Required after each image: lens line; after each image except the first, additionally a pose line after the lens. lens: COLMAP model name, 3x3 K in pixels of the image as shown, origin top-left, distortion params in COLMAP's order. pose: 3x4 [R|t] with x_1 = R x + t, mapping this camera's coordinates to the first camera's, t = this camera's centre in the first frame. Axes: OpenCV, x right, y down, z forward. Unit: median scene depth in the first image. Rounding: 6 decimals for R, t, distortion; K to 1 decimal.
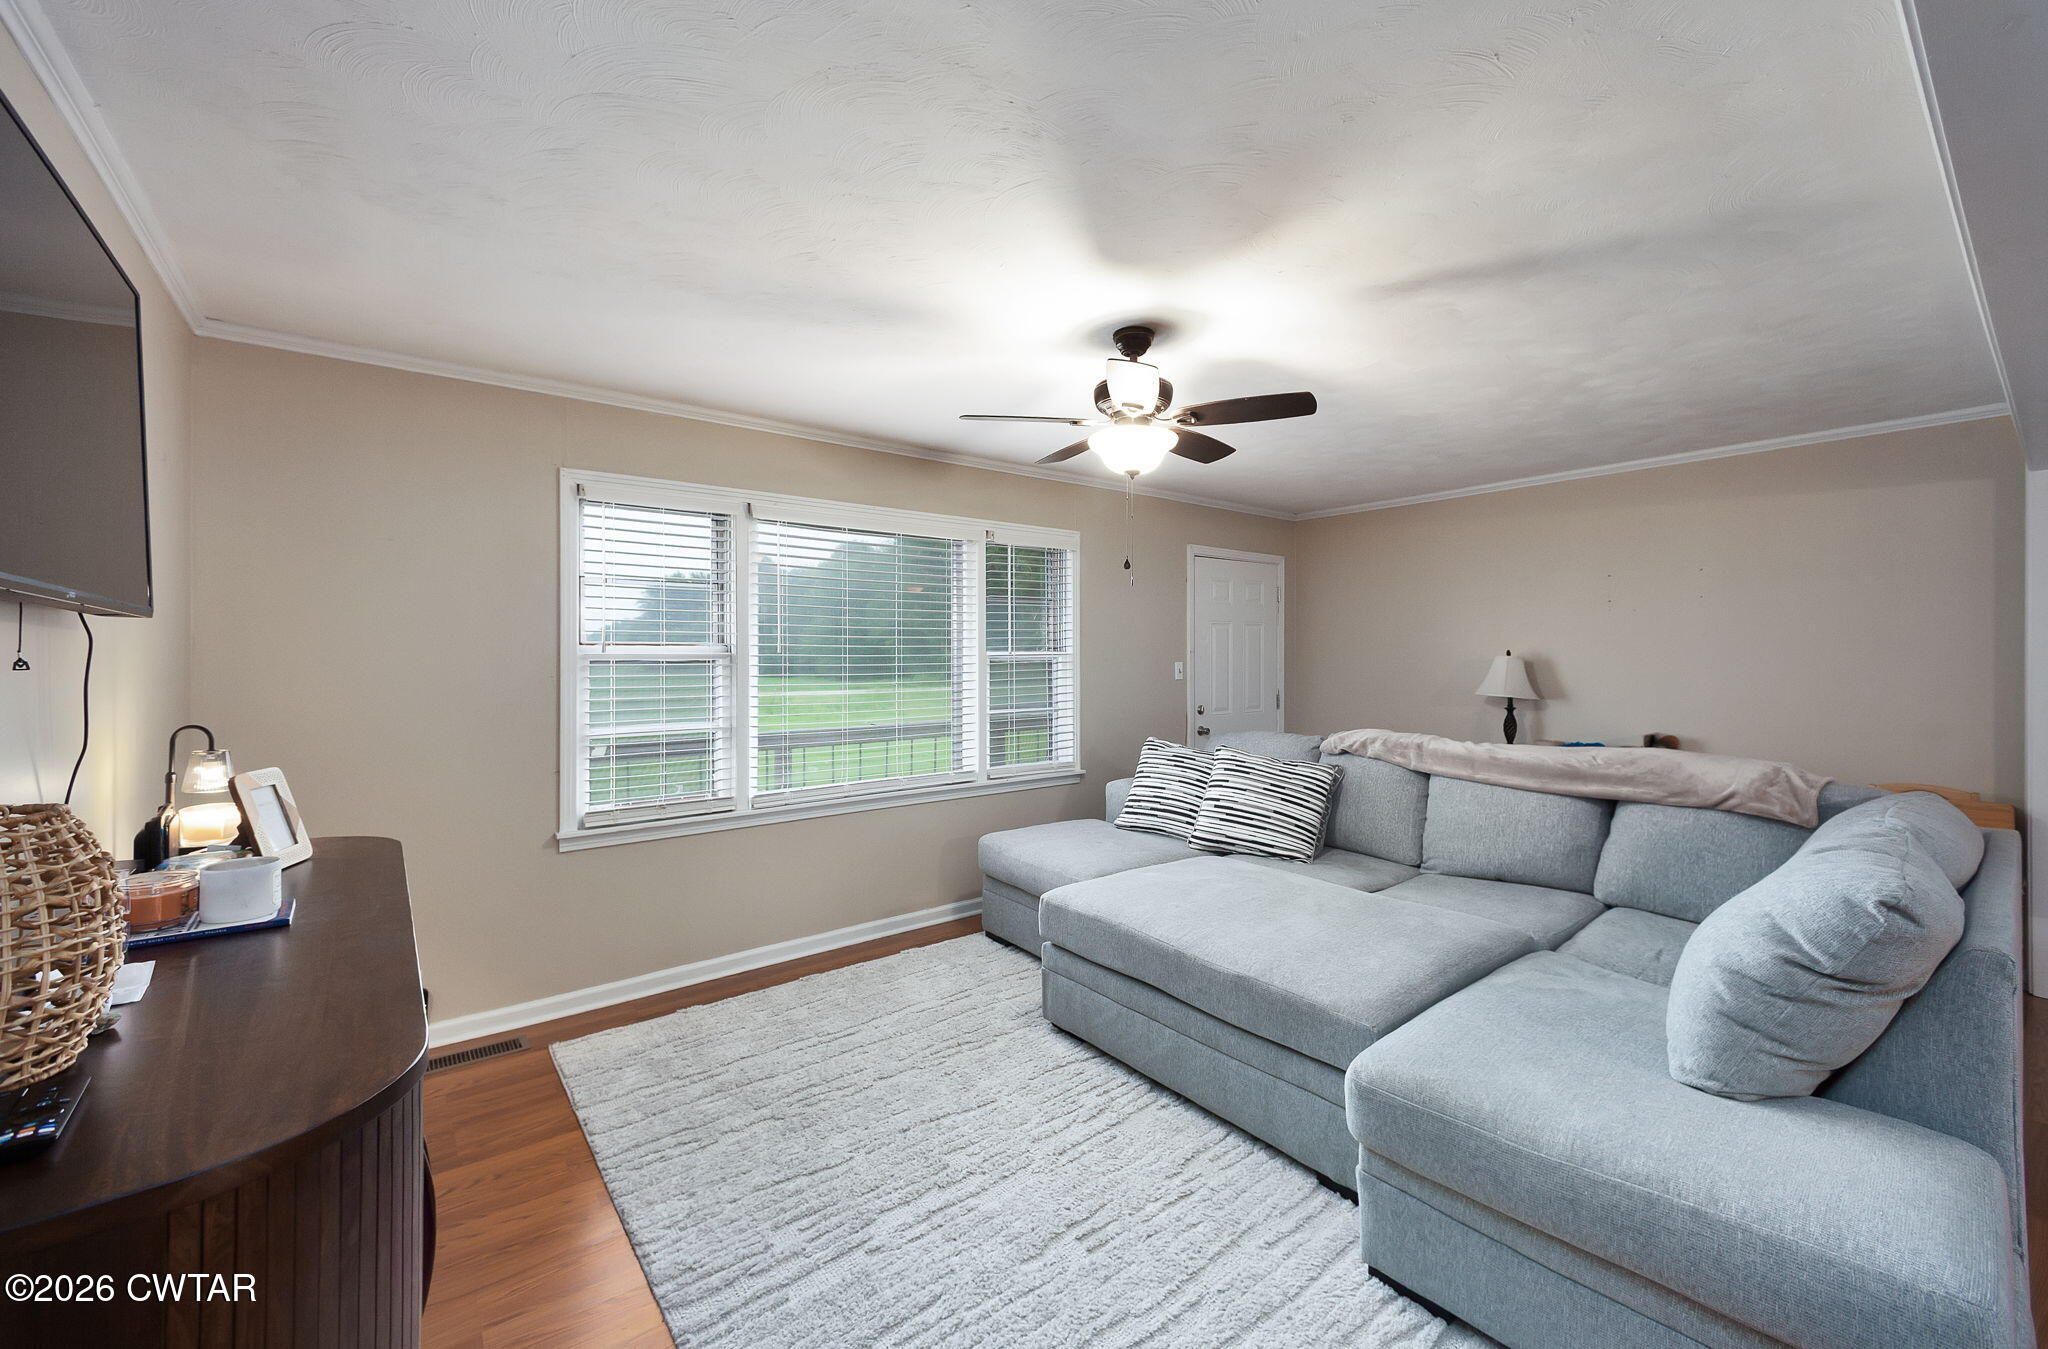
lens RADIAL K [[834.7, 0, 1051.1], [0, 834.7, 657.6], [0, 0, 1]] dist [0.001631, 0.000122]
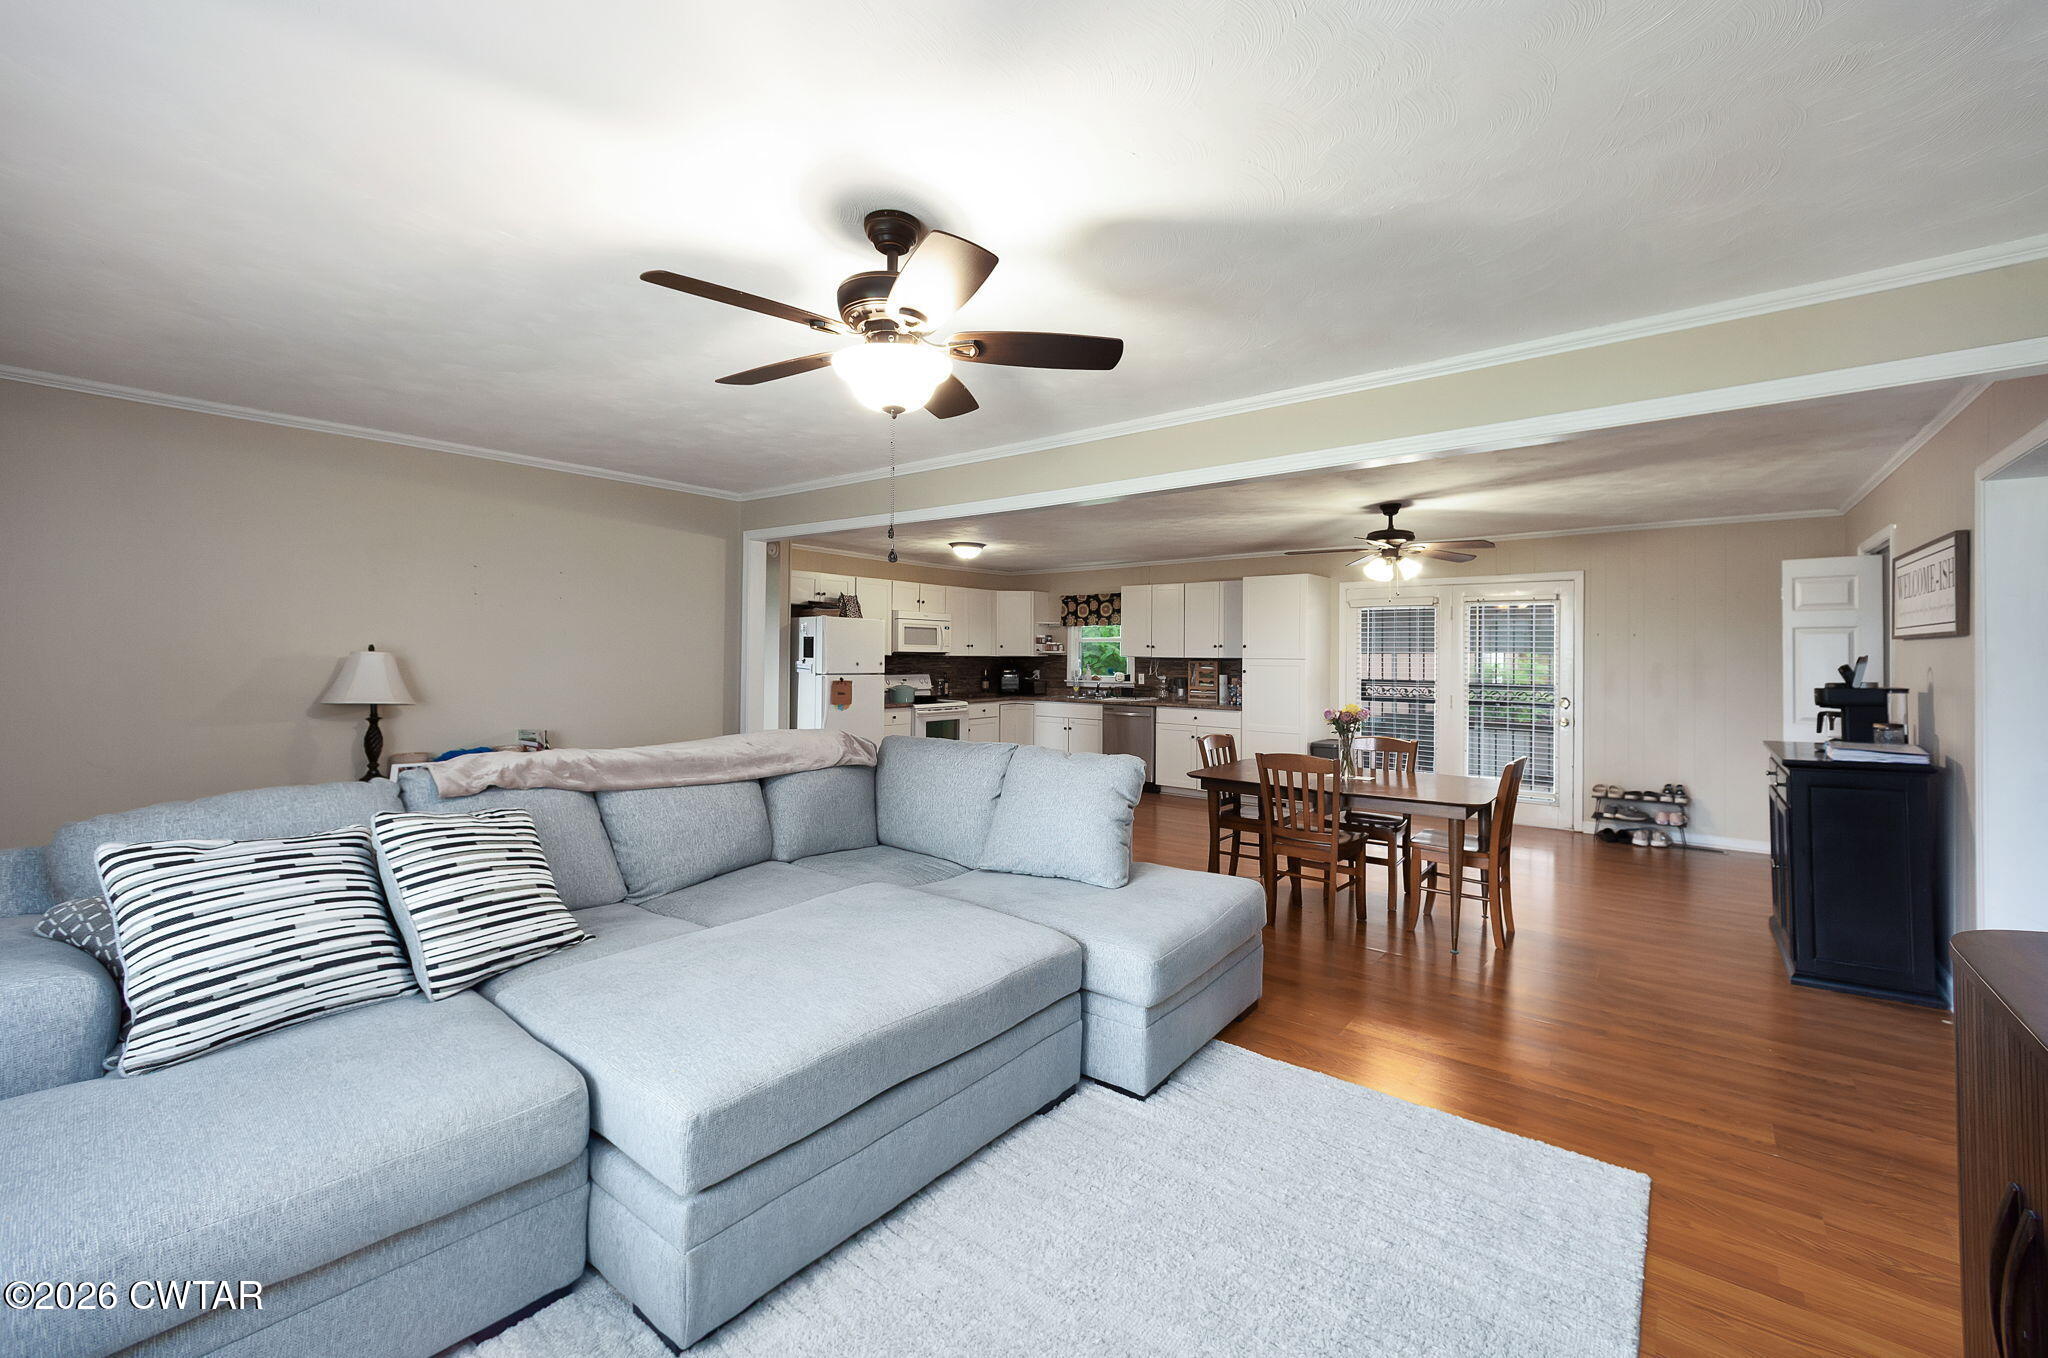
lens RADIAL K [[838.9, 0, 1016.4], [0, 838.9, 664.0], [0, 0, 1]] dist [0.001102, 0.000153]
pose [[-0.227582, -0.009355, 0.973714, -0.439850], [-0.005347, 0.999951, 0.008358, -0.000898], [-0.973744, -0.003304, -0.227621, 0.722288]]
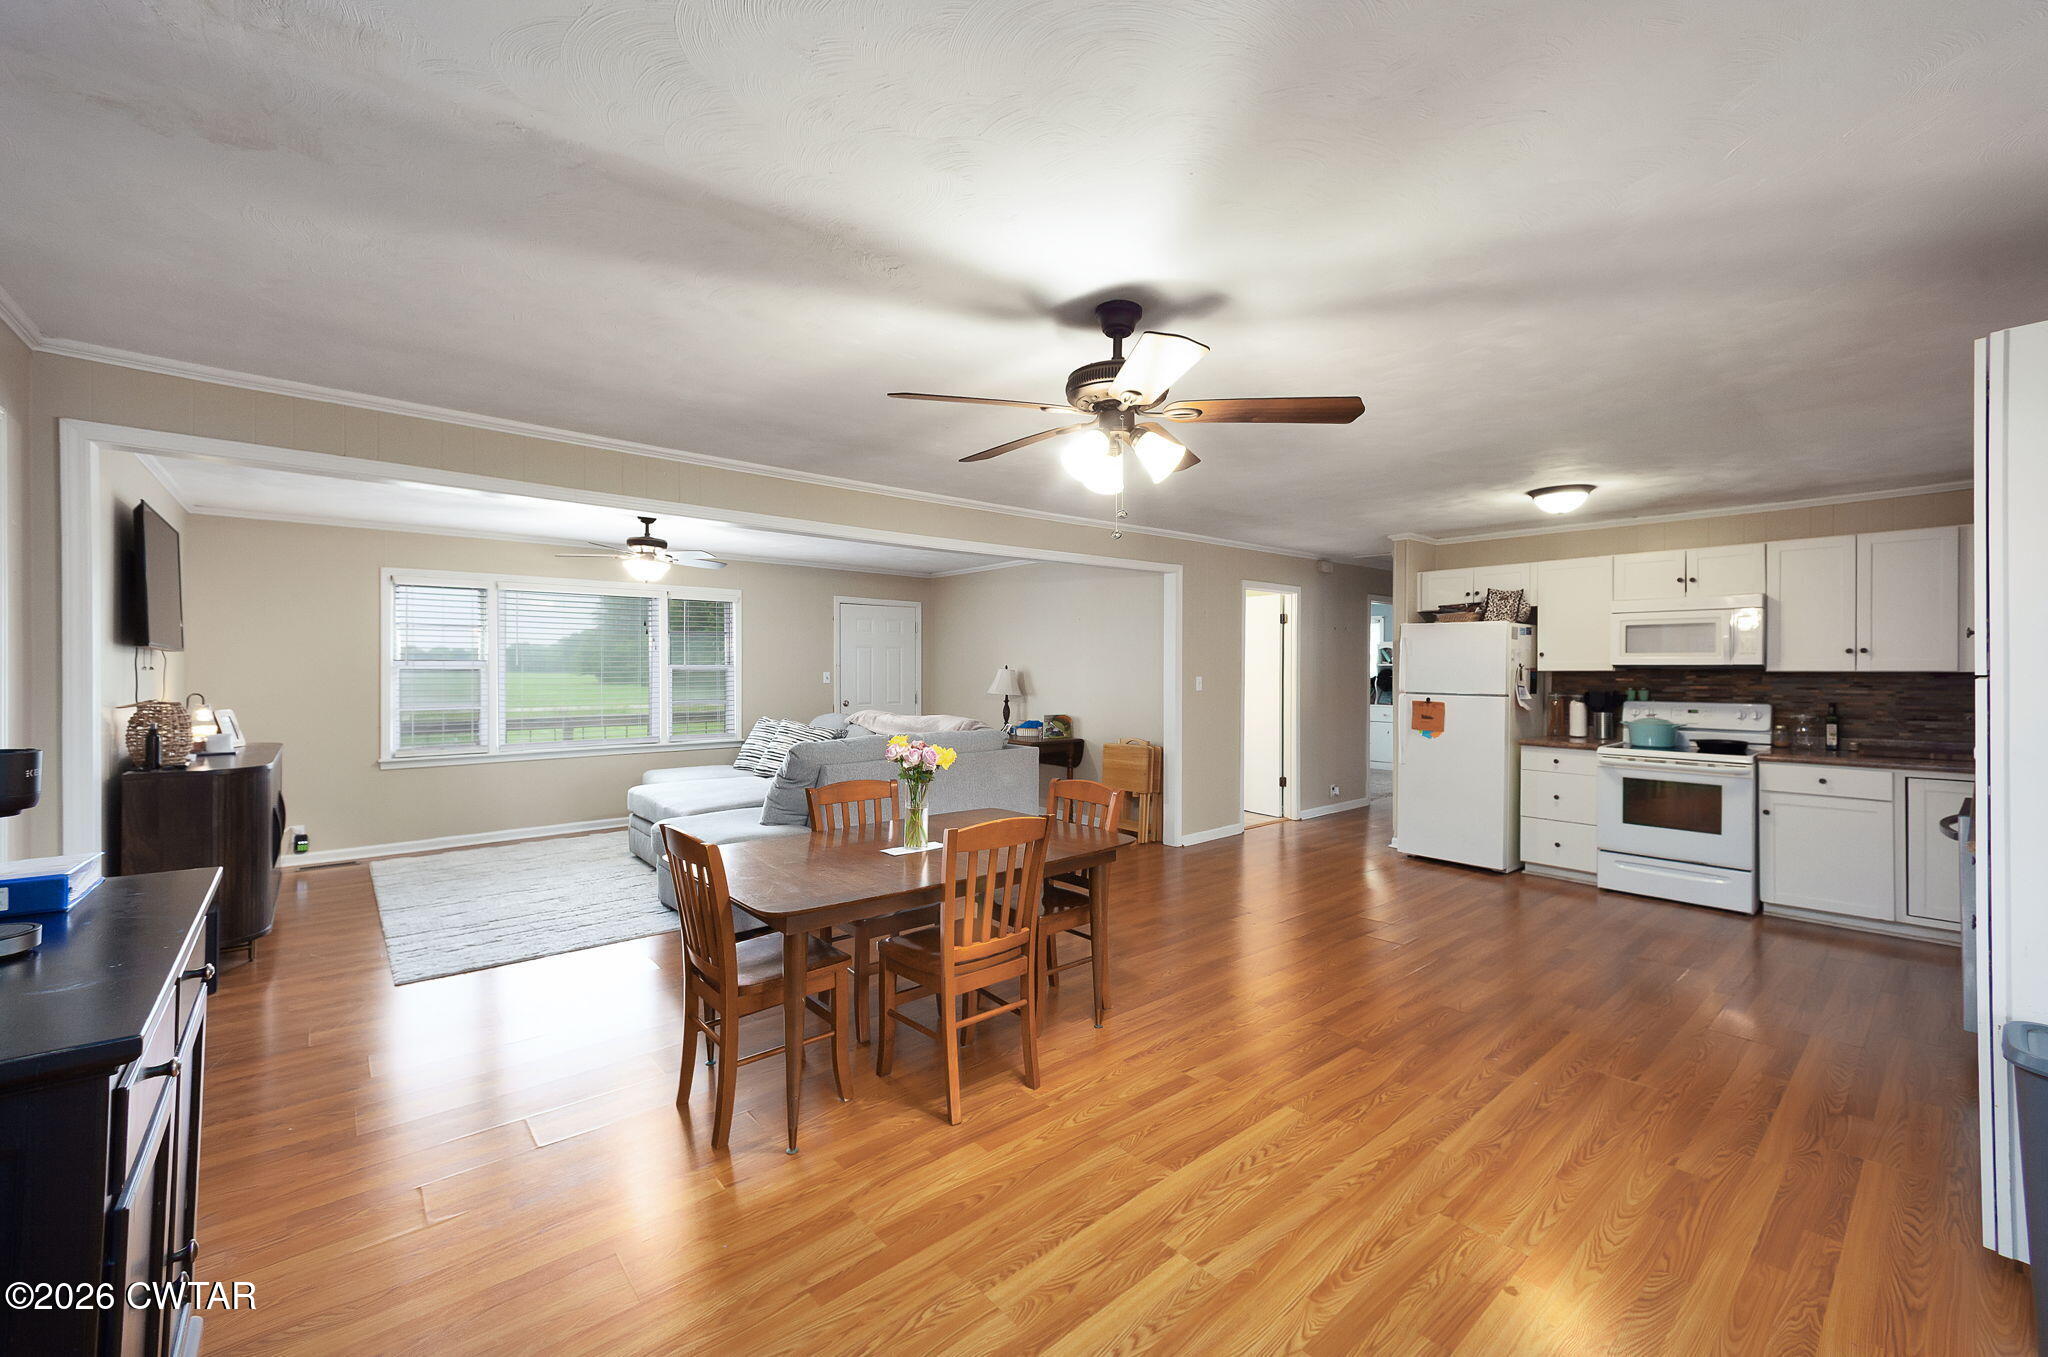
lens RADIAL K [[835.6, 0, 1047.4], [0, 835.6, 667.3], [0, 0, 1]] dist [0.000100, -0.000076]
pose [[0.999206, 0.004659, 0.039574, 0.691414], [-0.004510, 0.999982, -0.003848, 0.000994], [-0.039592, 0.003667, 0.999209, -0.779842]]
